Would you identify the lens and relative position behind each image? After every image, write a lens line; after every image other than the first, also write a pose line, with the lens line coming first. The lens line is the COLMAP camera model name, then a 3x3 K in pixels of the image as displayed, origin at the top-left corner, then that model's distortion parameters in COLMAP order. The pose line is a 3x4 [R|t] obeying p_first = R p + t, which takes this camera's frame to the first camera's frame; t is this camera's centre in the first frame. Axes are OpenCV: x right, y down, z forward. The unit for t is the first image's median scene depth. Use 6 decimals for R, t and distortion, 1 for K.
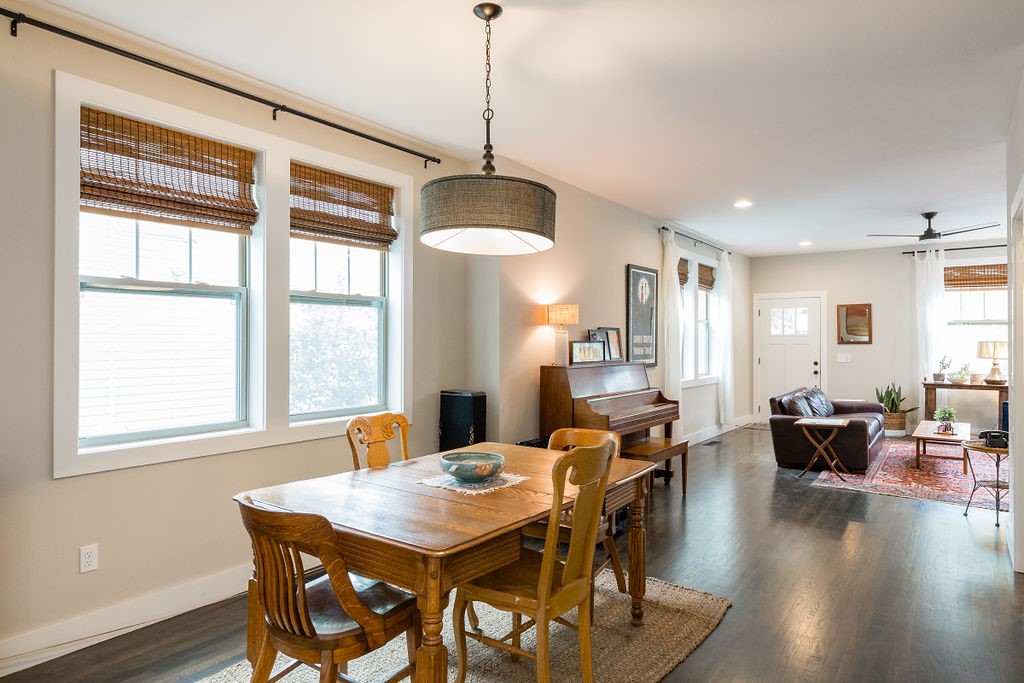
lens RADIAL K [[625.7, 0, 512.0], [0, 625.7, 341.5], [0, 0, 1]] dist [-0.007678, -0.001265]
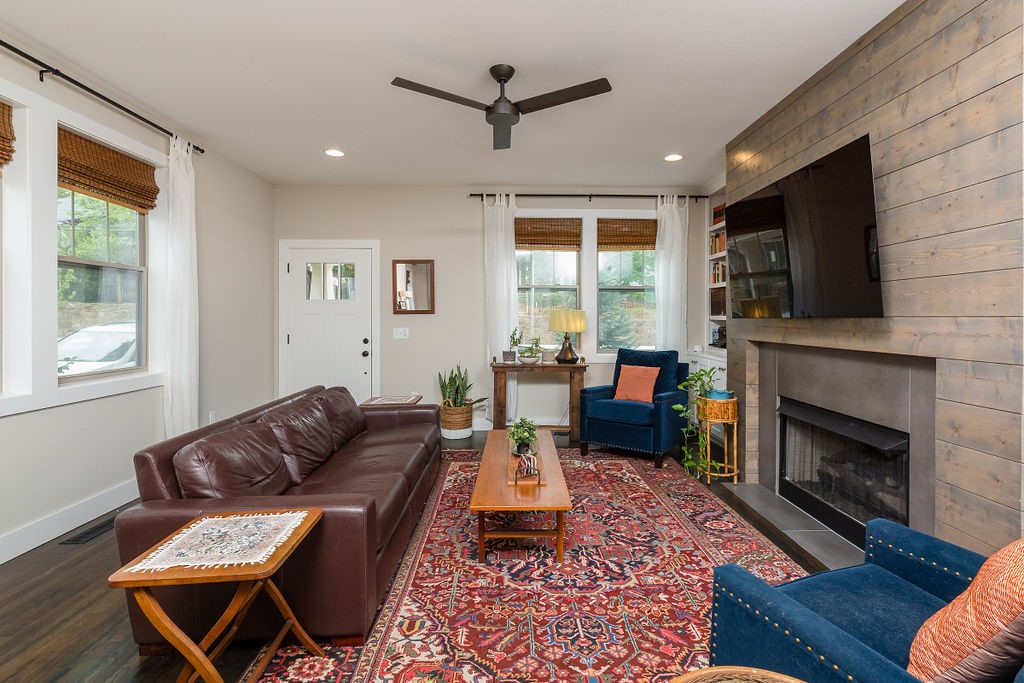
lens RADIAL K [[475.4, 0, 513.7], [0, 475.4, 317.5], [0, 0, 1]] dist [0.001061, 0.000109]
pose [[0.810460, 0.001069, 0.585793, 0.353327], [-0.002904, 0.999993, 0.002193, 0.007667], [-0.585786, -0.003478, 0.810458, 0.533081]]
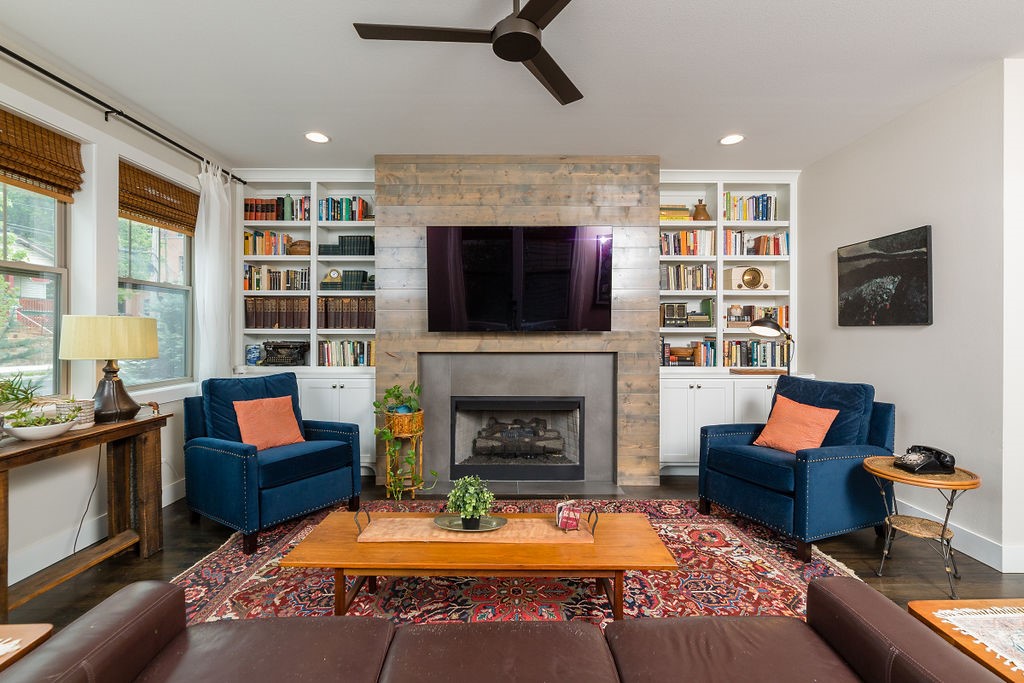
lens RADIAL K [[455.7, 0, 511.1], [0, 455.7, 330.0], [0, 0, 1]] dist [-0.000248, -0.000355]
pose [[-0.579914, -0.002118, 0.814675, 0.363363], [-0.002487, 0.999997, 0.000829, 0.006106], [-0.814674, -0.001545, -0.579917, 0.937032]]
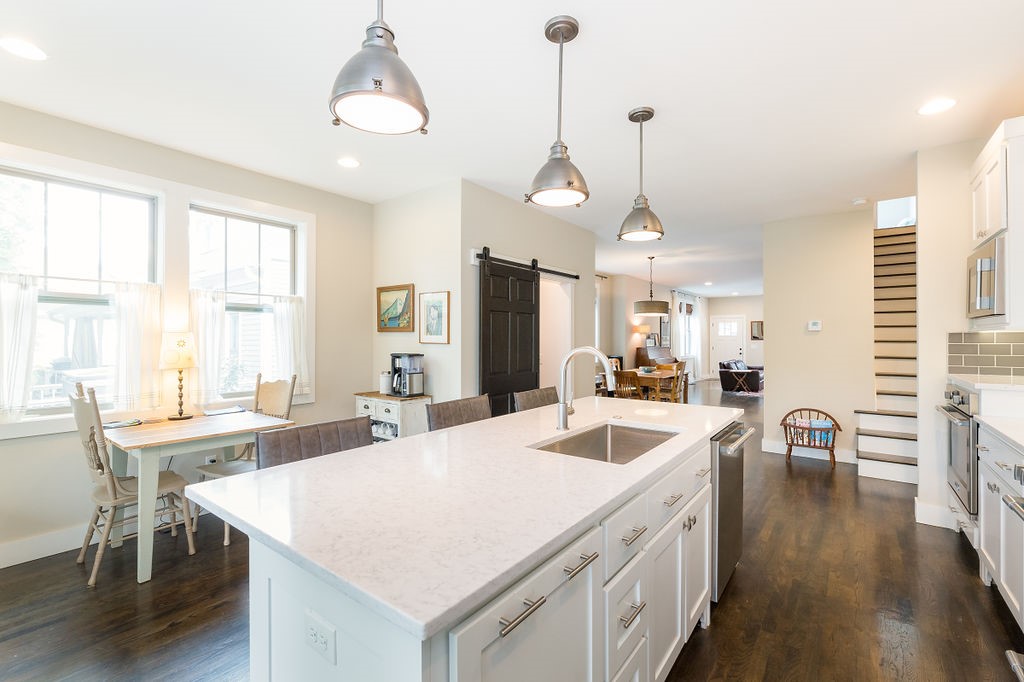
lens RADIAL K [[450.1, 0, 513.5], [0, 450.1, 335.2], [0, 0, 1]] dist [-0.000207, -0.000062]
pose [[0.999621, 0.002582, -0.027421, -0.262026], [-0.002692, 0.999988, -0.003973, -0.003524], [0.027410, 0.004046, 0.999616, -0.596322]]
